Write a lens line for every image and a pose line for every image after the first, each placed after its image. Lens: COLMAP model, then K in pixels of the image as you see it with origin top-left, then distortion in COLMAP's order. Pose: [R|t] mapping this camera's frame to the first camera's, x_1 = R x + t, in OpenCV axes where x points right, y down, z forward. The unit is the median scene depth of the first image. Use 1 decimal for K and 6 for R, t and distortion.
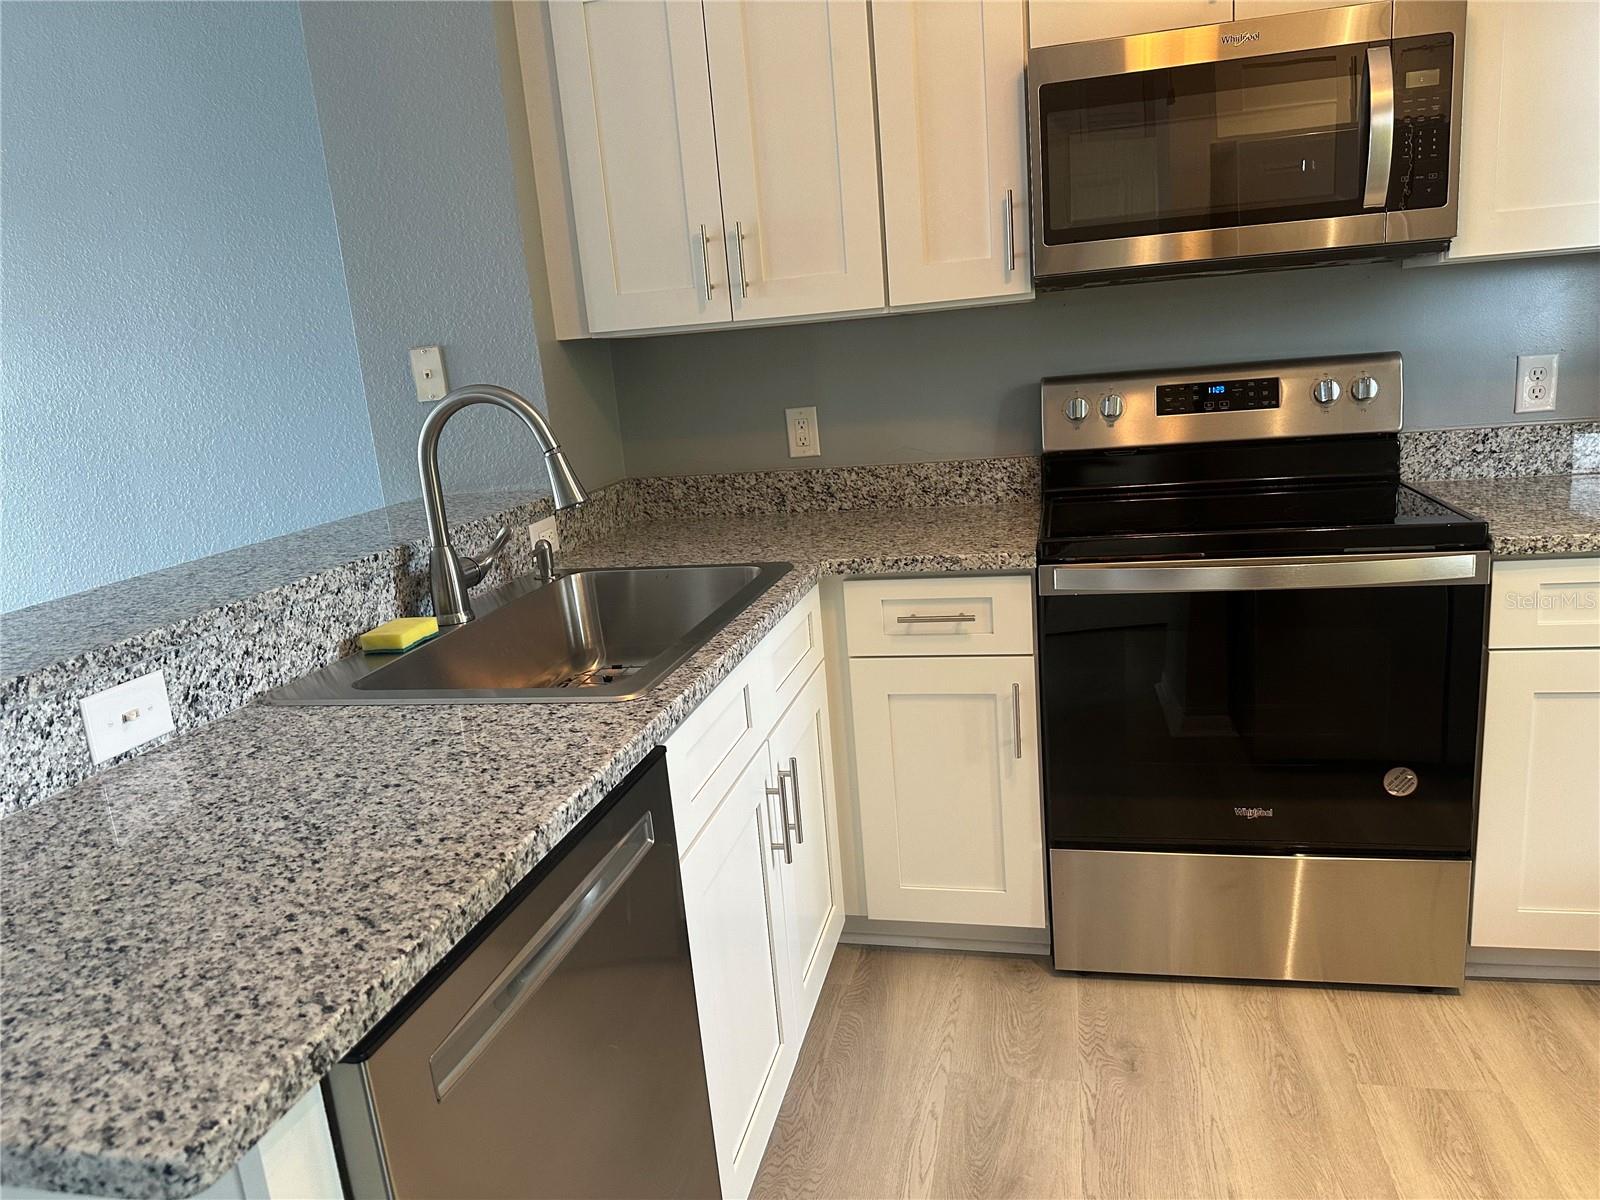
lens RADIAL K [[1106.3, 0, 790.9], [0, 1106.3, 597.0], [0, 0, 1]] dist [0.042330, -0.050521]
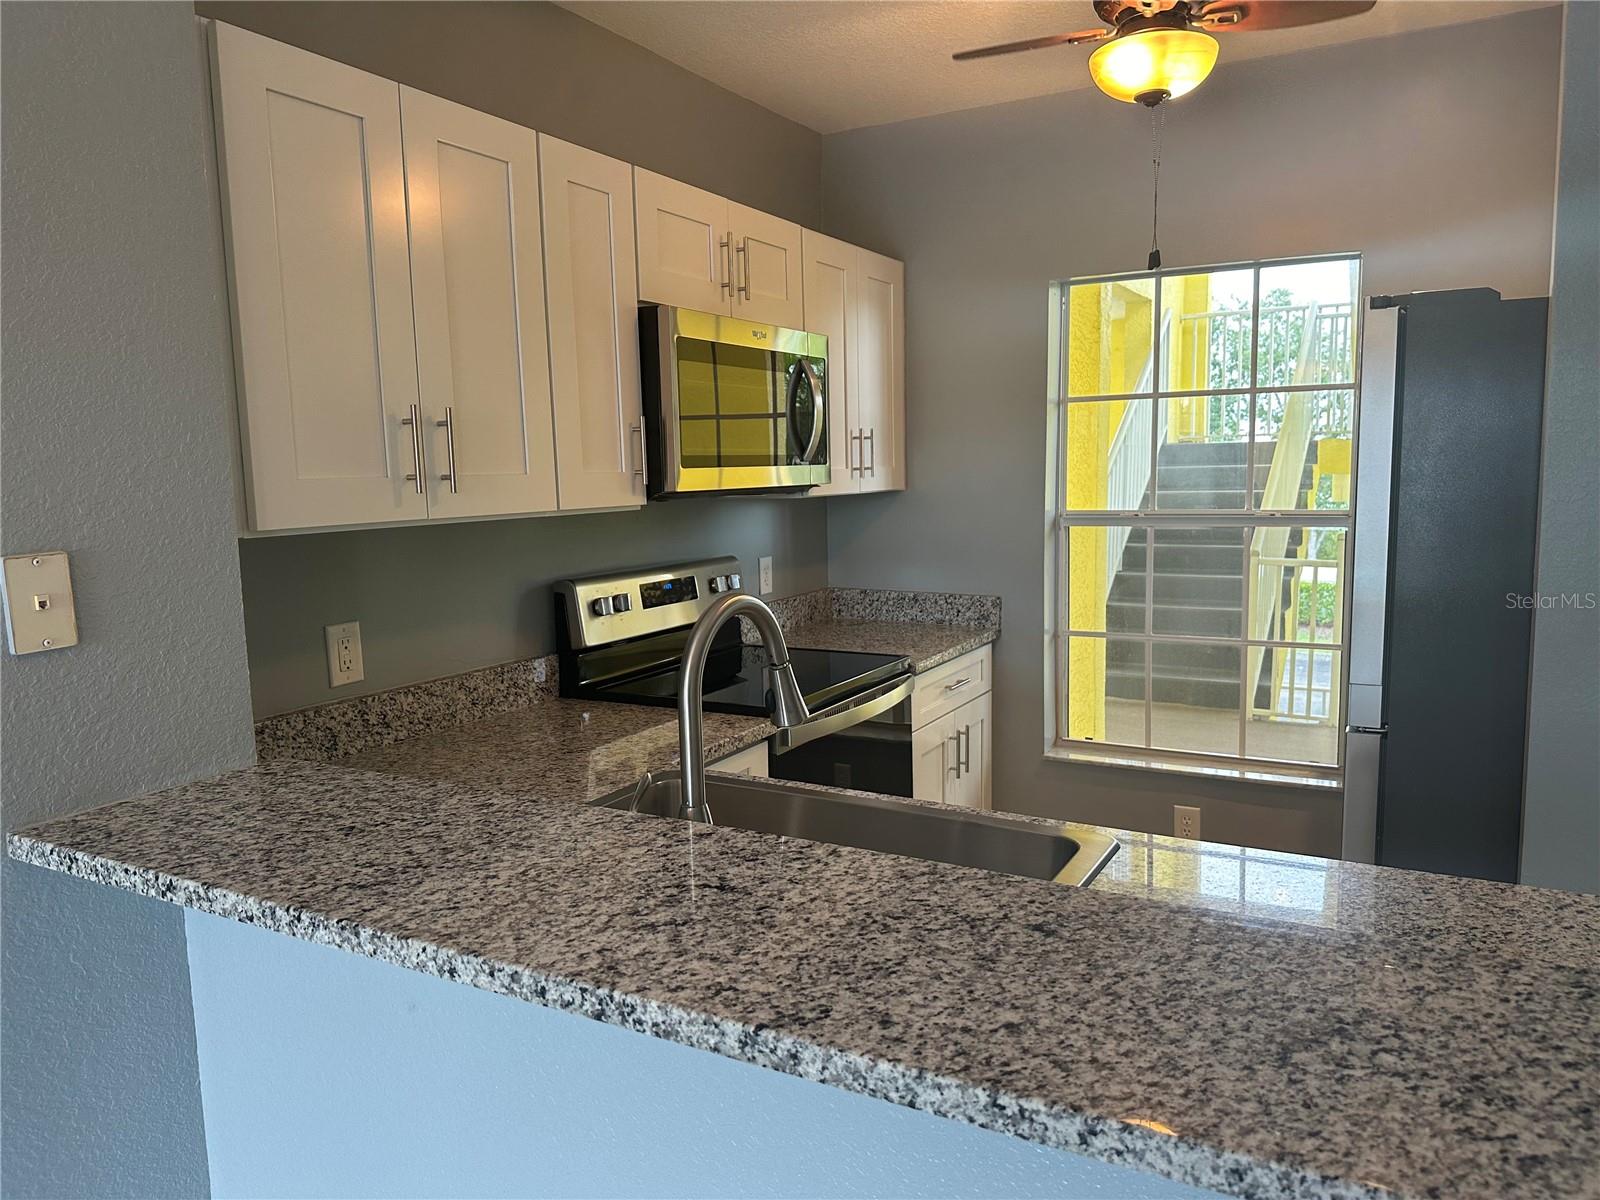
lens RADIAL K [[1106.3, 0, 797.5], [0, 1106.3, 597.1], [0, 0, 1]] dist [0.042330, -0.050521]
pose [[0.283151, -0.034405, 0.958458, -0.682817], [0.216268, 0.975907, -0.028859, -0.097328], [-0.934373, 0.215456, 0.283770, 0.468805]]
